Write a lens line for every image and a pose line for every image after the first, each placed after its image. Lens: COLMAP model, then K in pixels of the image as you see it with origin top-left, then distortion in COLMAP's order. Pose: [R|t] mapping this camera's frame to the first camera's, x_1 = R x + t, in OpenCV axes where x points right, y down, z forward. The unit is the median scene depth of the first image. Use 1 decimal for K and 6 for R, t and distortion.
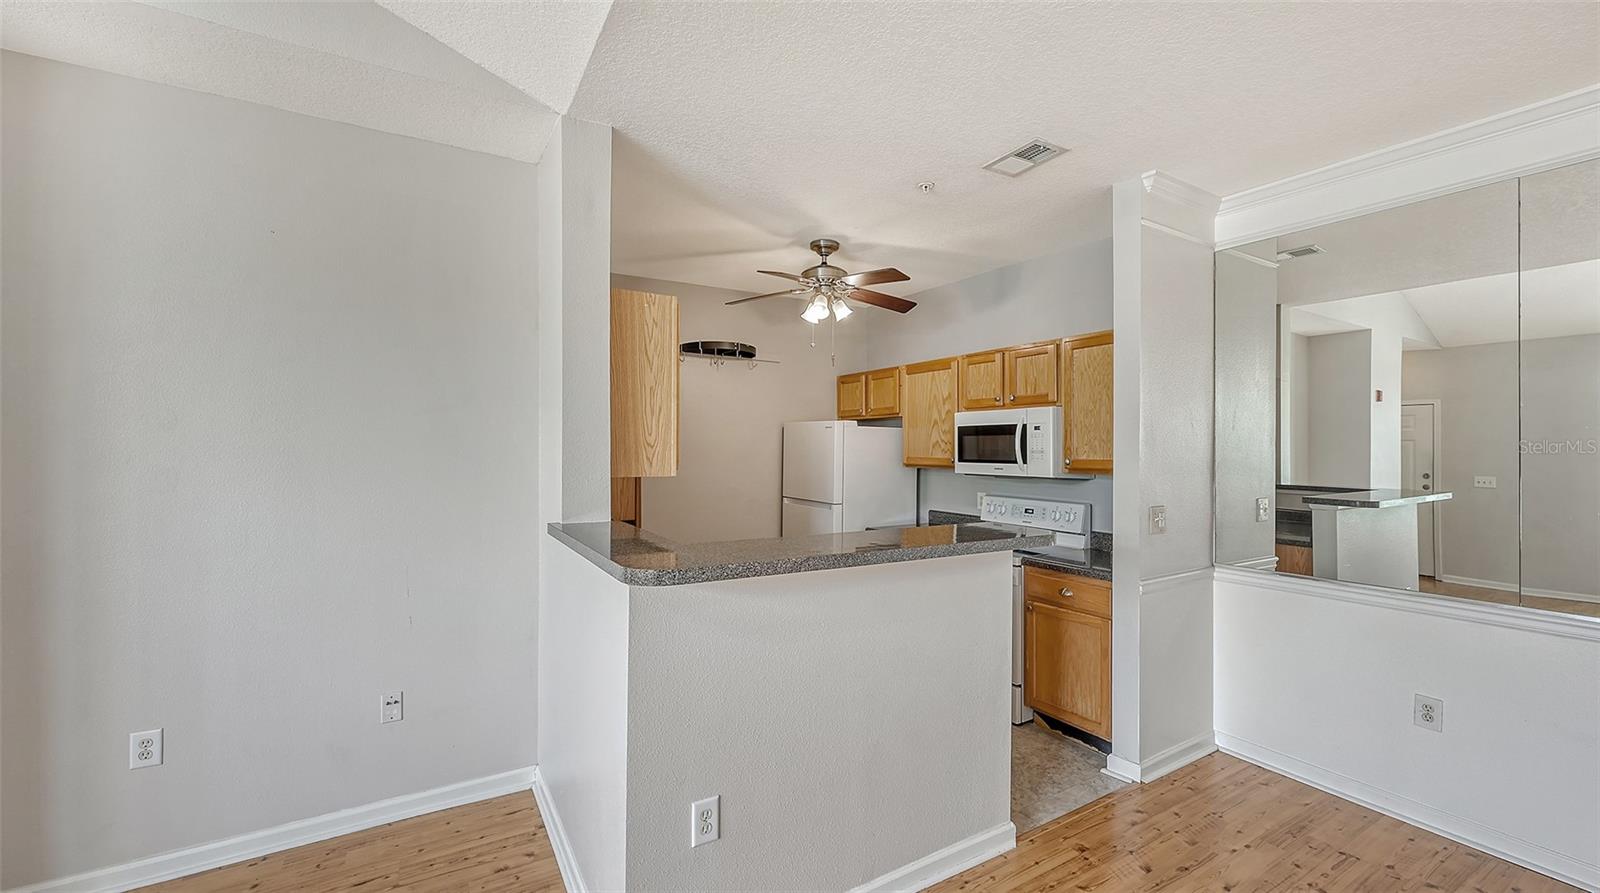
lens RADIAL K [[646.1, 0, 809.2], [0, 646.1, 445.4], [0, 0, 1]] dist [-0.001226, 0.000164]
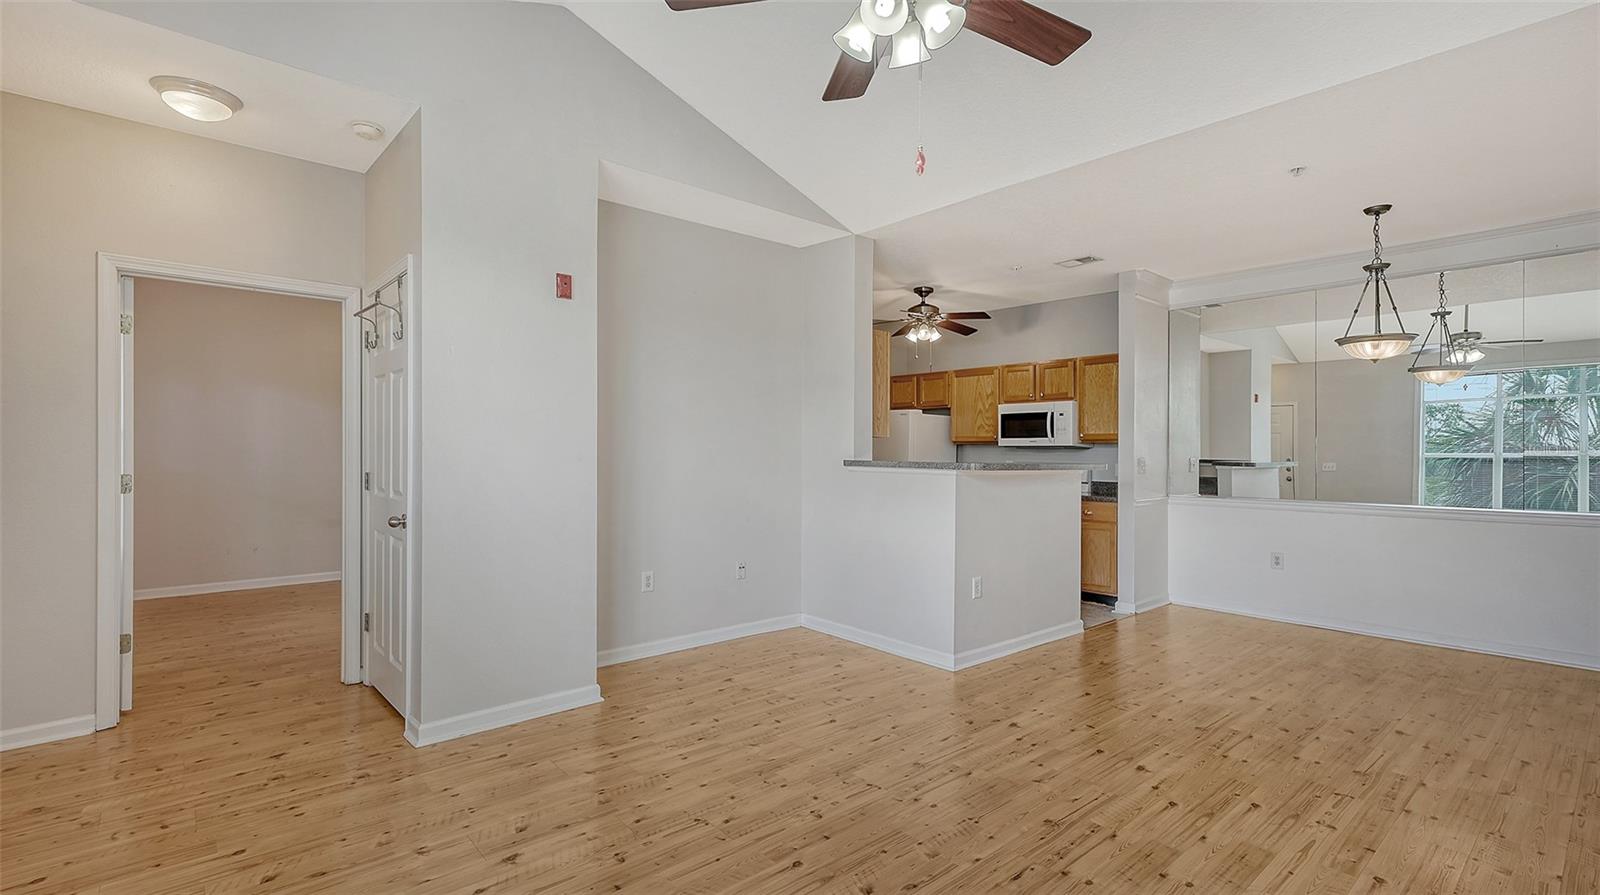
lens RADIAL K [[727.7, 0, 797.9], [0, 727.7, 445.5], [0, 0, 1]] dist [-0.000038, -0.000331]
pose [[0.987558, 0.004545, 0.157187, -0.504273], [-0.004158, 0.999987, -0.002789, 0.050540], [-0.157198, 0.002101, 0.987565, -0.582243]]
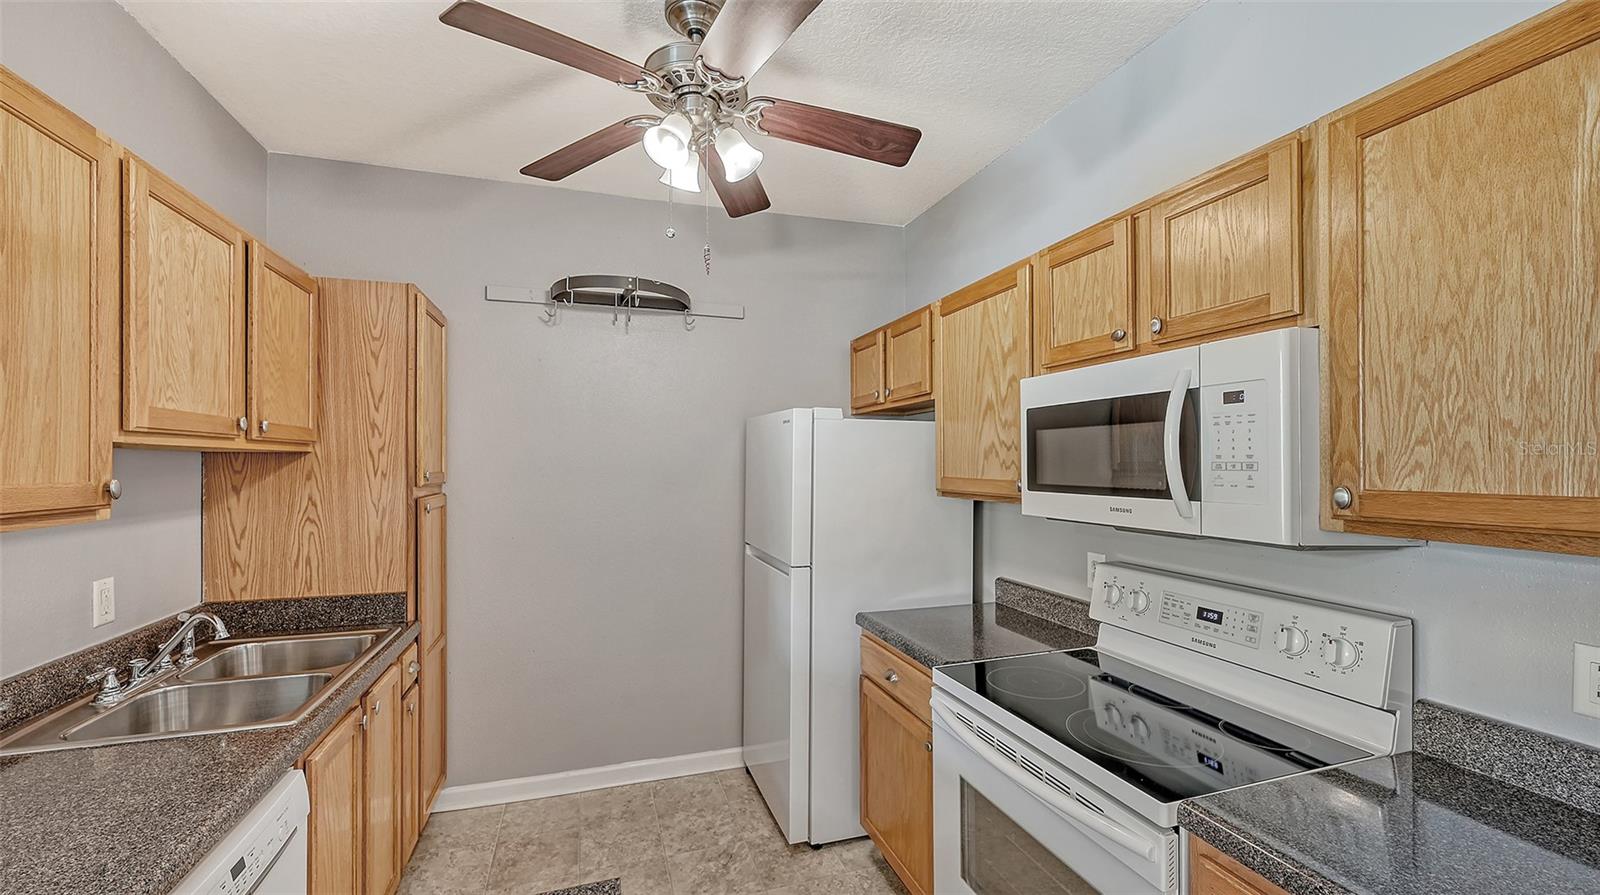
lens RADIAL K [[646.1, 0, 795.9], [0, 646.1, 464.3], [0, 0, 1]] dist [-0.001226, 0.000164]
pose [[0.969793, -0.006739, -0.243837, 0.191682], [0.008241, 0.999953, 0.005139, 0.004733], [0.243791, -0.006994, 0.969803, 0.554495]]
